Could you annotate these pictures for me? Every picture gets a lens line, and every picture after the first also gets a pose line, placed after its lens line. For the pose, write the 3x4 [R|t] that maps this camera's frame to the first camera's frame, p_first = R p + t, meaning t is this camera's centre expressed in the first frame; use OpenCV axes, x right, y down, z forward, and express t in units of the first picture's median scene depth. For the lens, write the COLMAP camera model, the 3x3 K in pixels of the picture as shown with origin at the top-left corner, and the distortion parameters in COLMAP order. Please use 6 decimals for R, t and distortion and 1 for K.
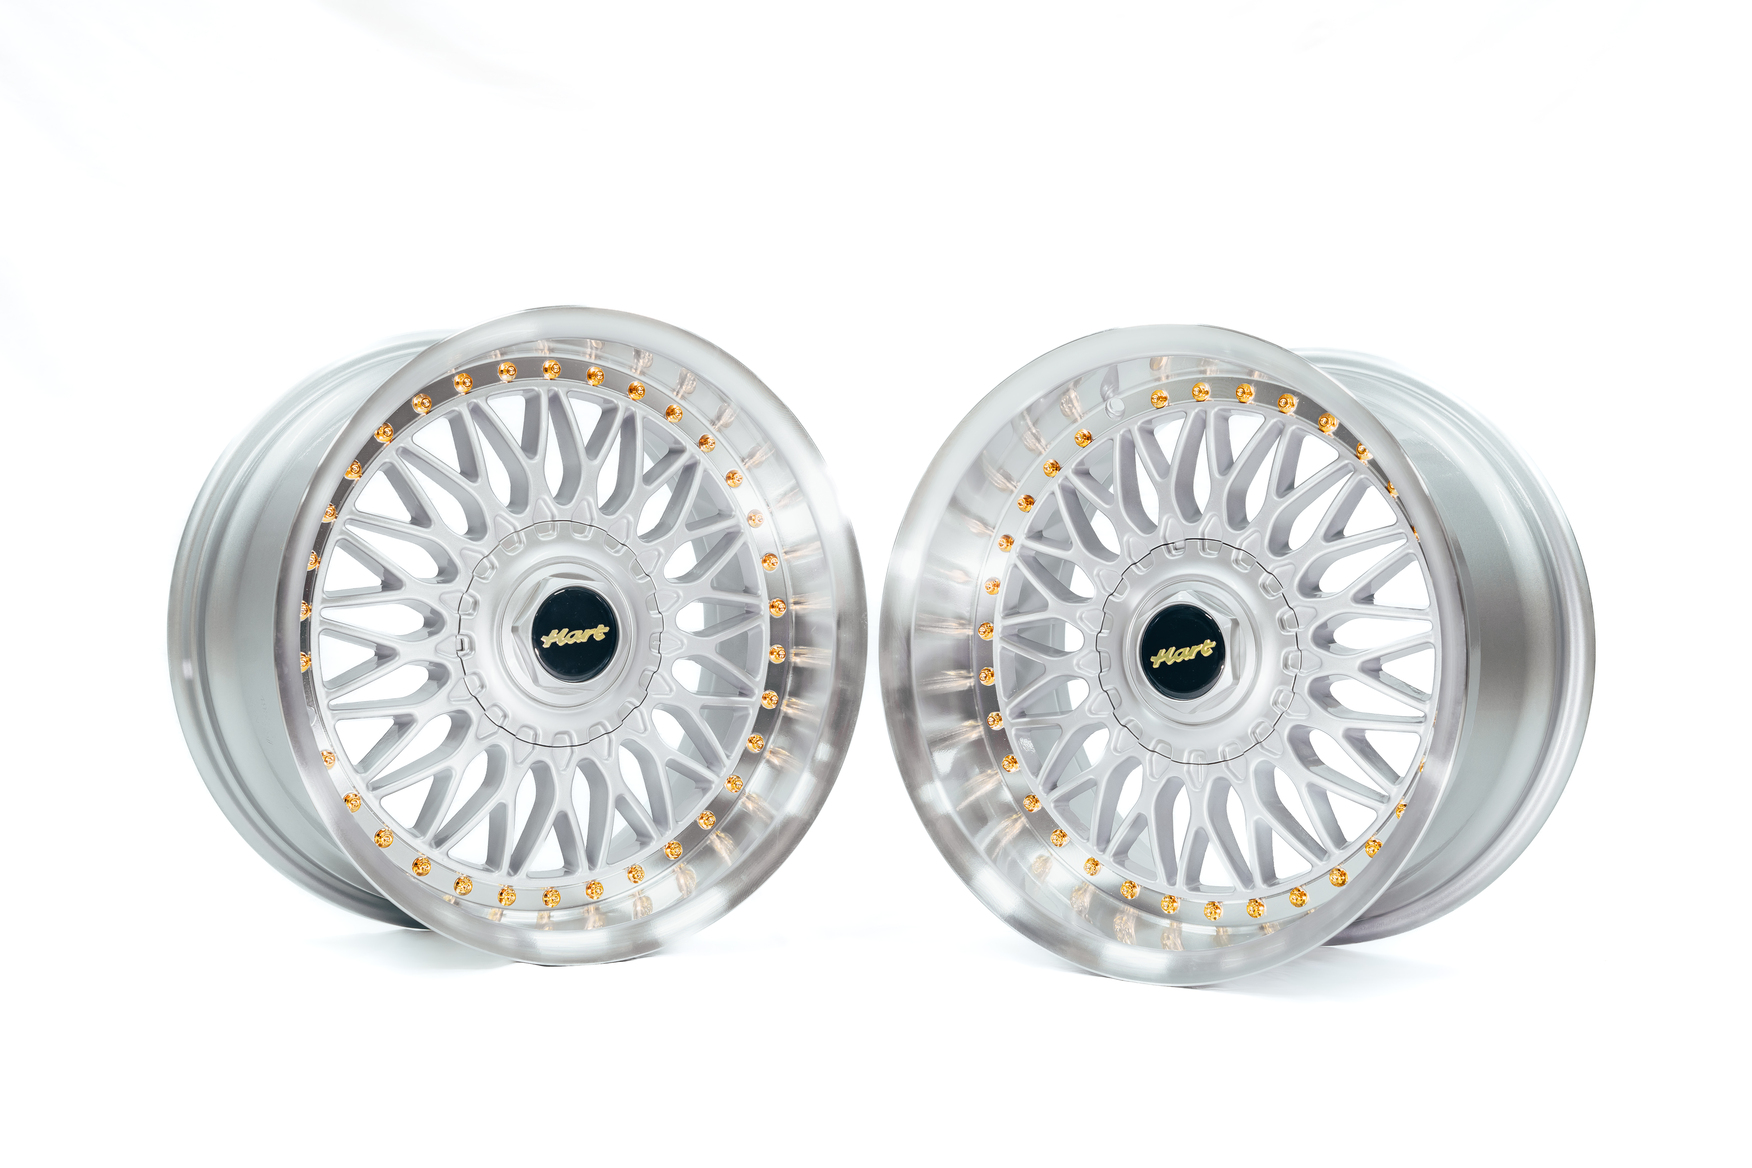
lens RADIAL K [[2631.5, 0, 876.0], [0, 2631.5, 584.0], [0, 0, 1]] dist [-0.074836, -0.078623]
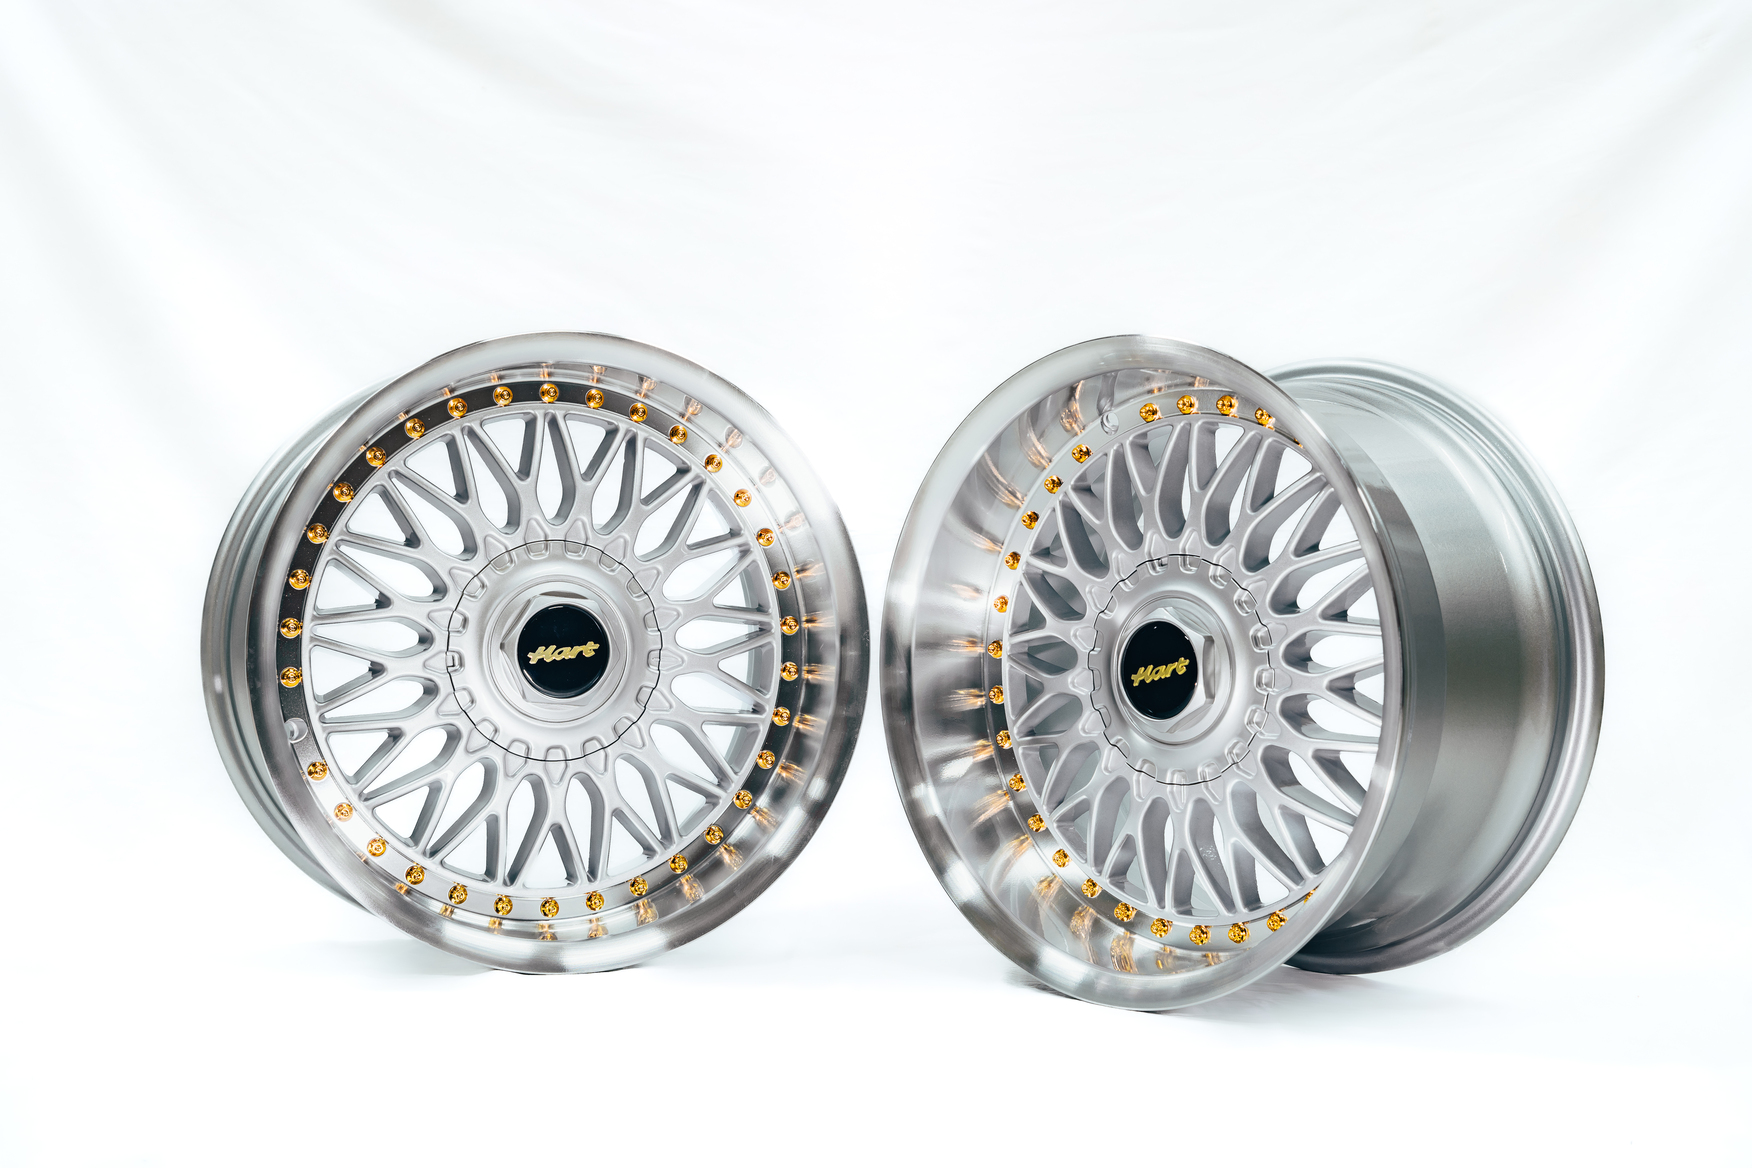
lens RADIAL K [[2631.5, 0, 876.0], [0, 2631.5, 584.0], [0, 0, 1]] dist [-0.074836, -0.078623]
pose [[0.982716, -0.003235, -0.185089, 0.193288], [0.001568, 0.999957, -0.009155, 0.002586], [0.185111, 0.008706, 0.982679, 0.015923]]
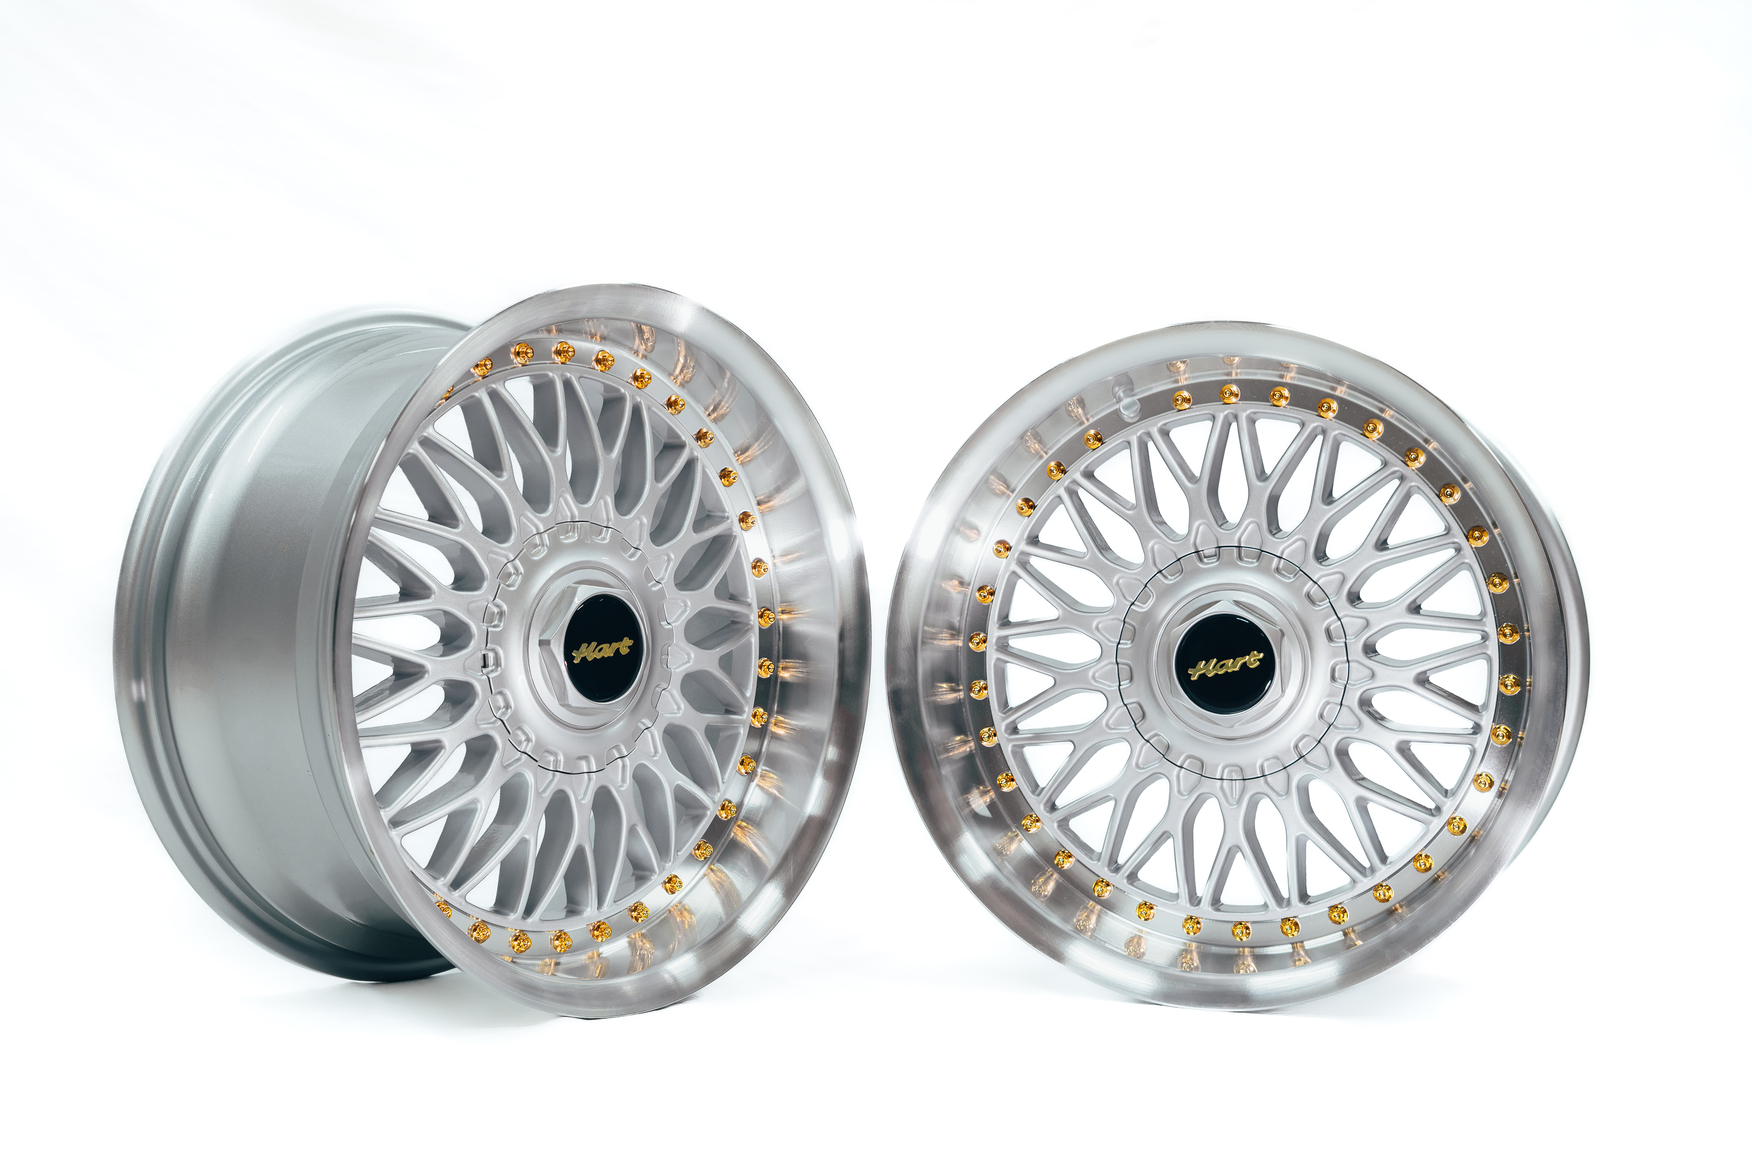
lens RADIAL K [[2631.5, 0, 876.0], [0, 2631.5, 584.0], [0, 0, 1]] dist [-0.074836, -0.078623]
pose [[0.961915, 0.002526, 0.273336, -0.268269], [-0.002638, 0.999997, 0.000042, -0.003065], [-0.273335, -0.000761, 0.961919, 0.108249]]
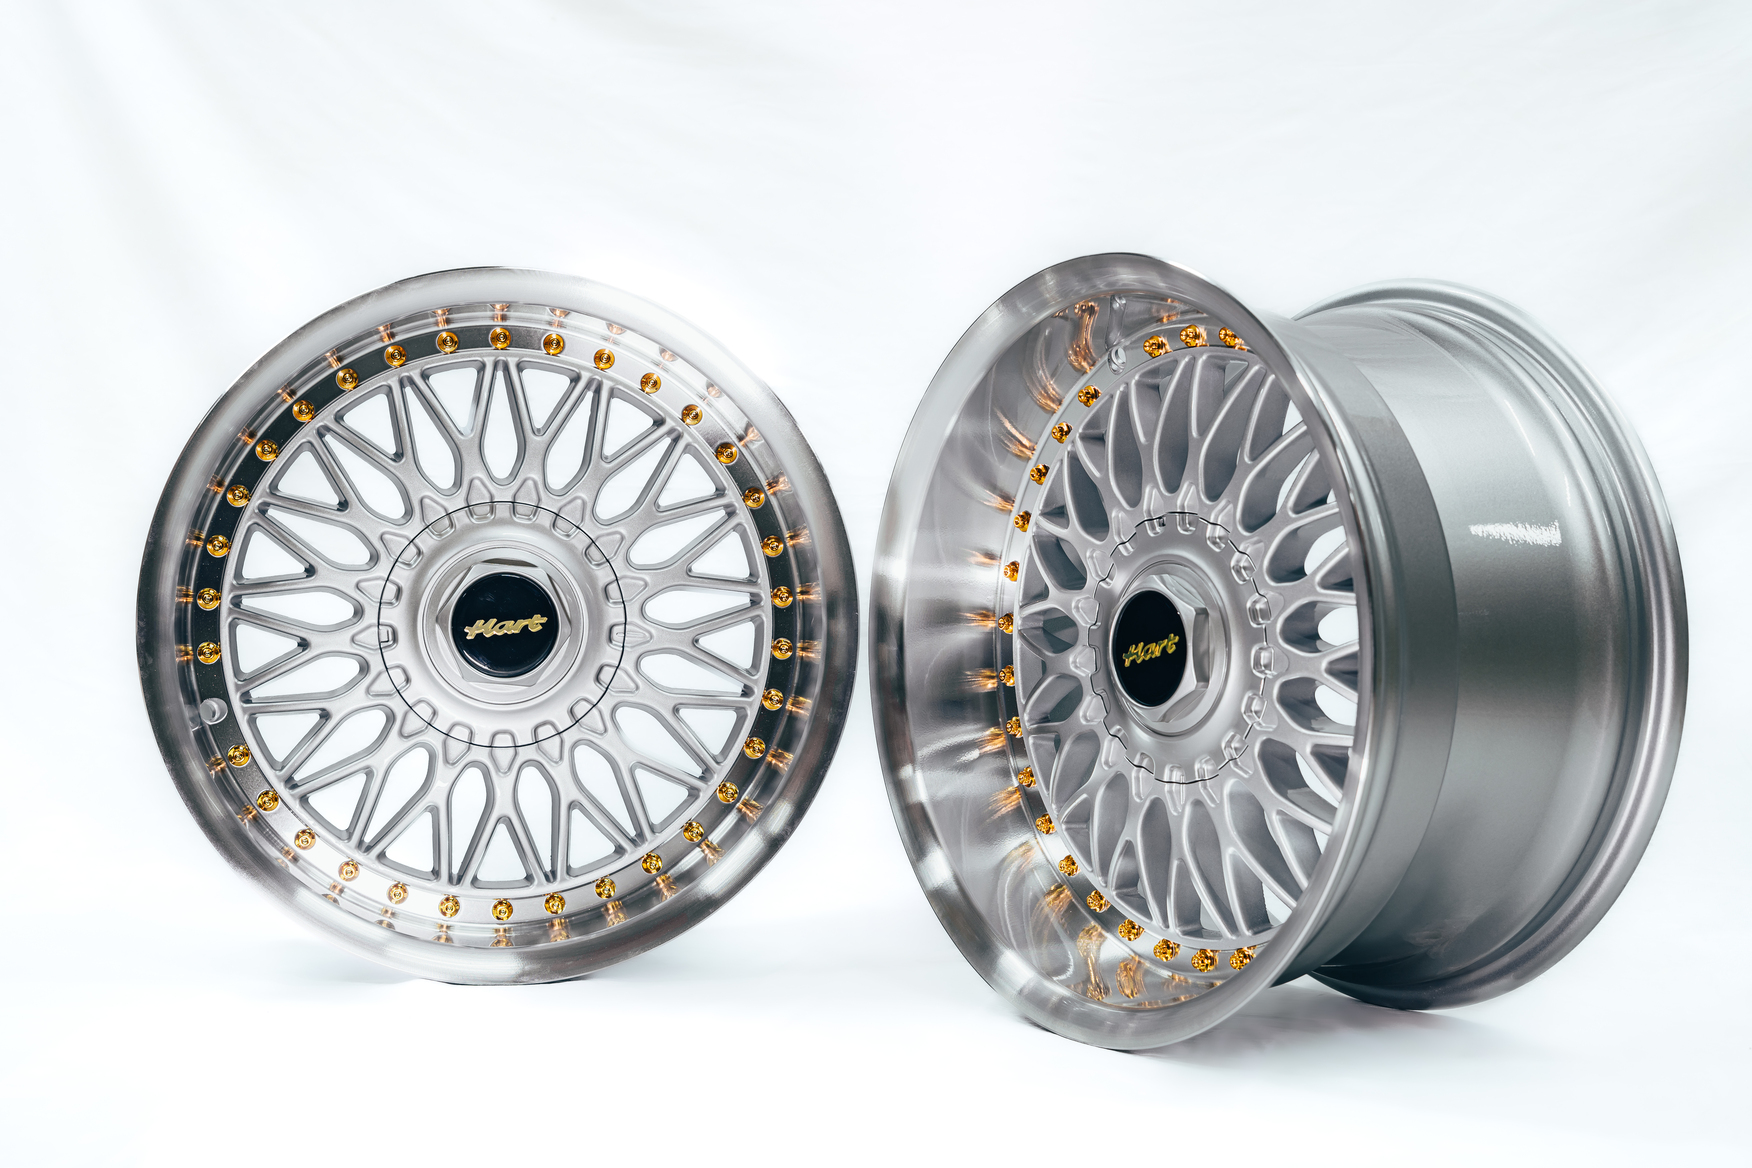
lens RADIAL K [[2631.5, 0, 876.0], [0, 2631.5, 584.0], [0, 0, 1]] dist [-0.074836, -0.078623]
pose [[0.931451, -0.002610, -0.363857, 0.337160], [0.002622, 0.999996, -0.000462, 0.005607], [0.363857, -0.000524, 0.931455, 0.191051]]
